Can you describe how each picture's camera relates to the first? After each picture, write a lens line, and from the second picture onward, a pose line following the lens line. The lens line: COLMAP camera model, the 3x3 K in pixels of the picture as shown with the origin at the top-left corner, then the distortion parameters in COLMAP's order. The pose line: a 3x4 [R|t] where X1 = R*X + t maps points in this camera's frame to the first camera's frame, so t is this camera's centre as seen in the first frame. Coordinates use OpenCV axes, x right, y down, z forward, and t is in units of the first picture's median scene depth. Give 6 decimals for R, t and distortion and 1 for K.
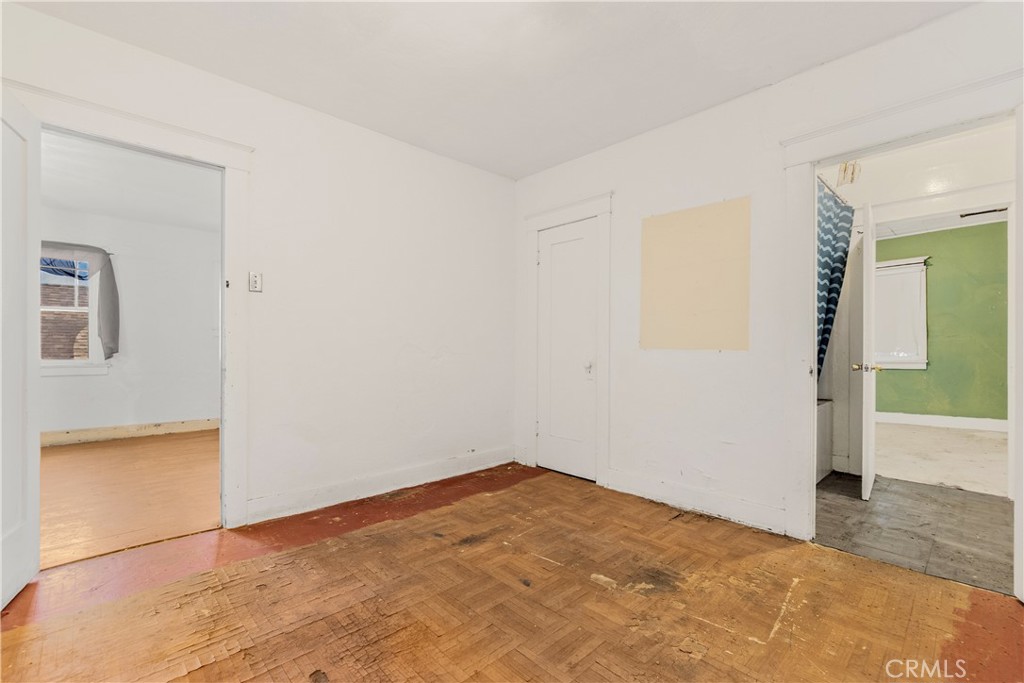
lens RADIAL K [[440.7, 0, 503.4], [0, 440.7, 347.9], [0, 0, 1]] dist [-0.000084, 0.000866]
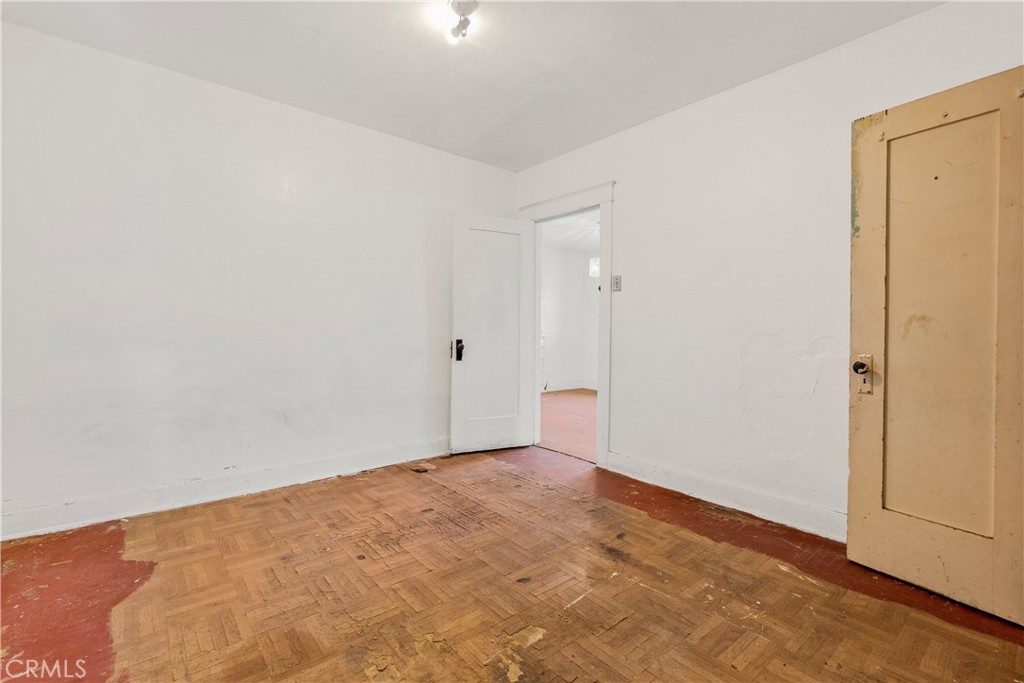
lens RADIAL K [[454.6, 0, 510.4], [0, 454.6, 331.6], [0, 0, 1]] dist [-0.004253, 0.000059]
pose [[-0.053978, -0.003285, -0.998537, 0.848536], [-0.016715, 0.999857, -0.002385, -0.004148], [0.998402, 0.016562, -0.054025, 0.827664]]
